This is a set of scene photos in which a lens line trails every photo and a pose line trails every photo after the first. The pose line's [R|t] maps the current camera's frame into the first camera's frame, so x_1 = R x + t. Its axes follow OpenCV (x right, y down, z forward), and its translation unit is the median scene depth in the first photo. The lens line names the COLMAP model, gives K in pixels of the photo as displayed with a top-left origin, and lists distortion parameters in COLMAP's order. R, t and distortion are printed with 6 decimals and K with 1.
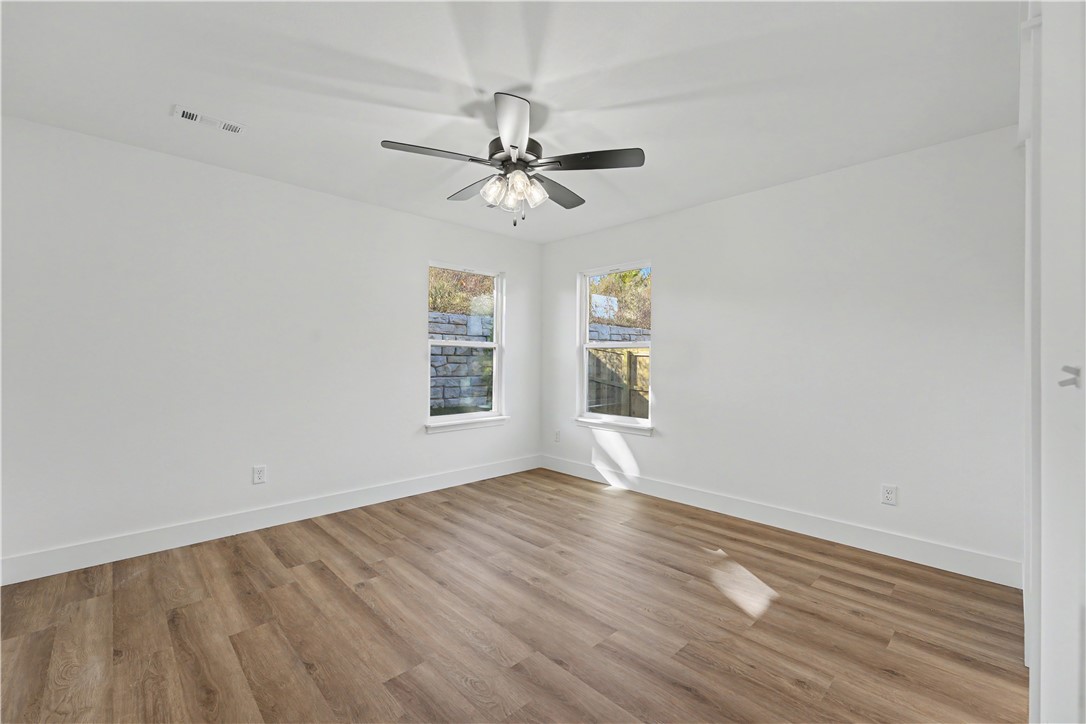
lens RADIAL K [[451.8, 0, 539.8], [0, 451.8, 358.9], [0, 0, 1]] dist [-0.000750, 0.000055]
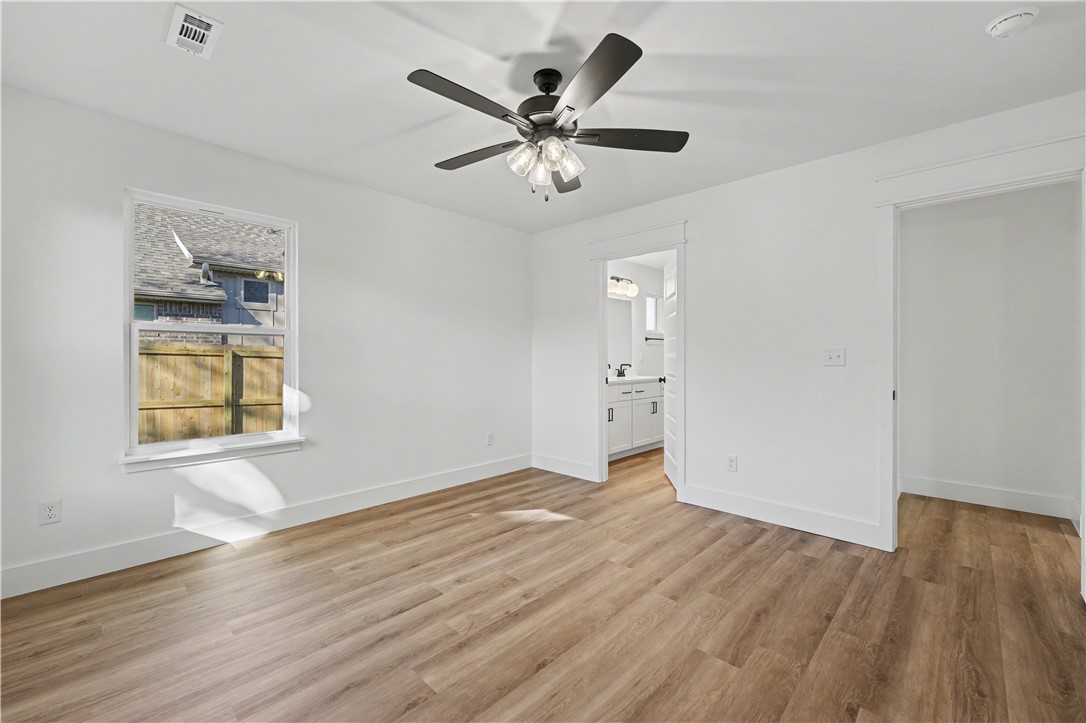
lens RADIAL K [[451.8, 0, 539.8], [0, 451.8, 358.4], [0, 0, 1]] dist [-0.000750, 0.000055]
pose [[-0.049928, -0.010132, 0.998701, -0.830682], [-0.007152, 0.999927, 0.009787, 0.003486], [-0.998727, -0.006654, -0.049997, 0.934516]]
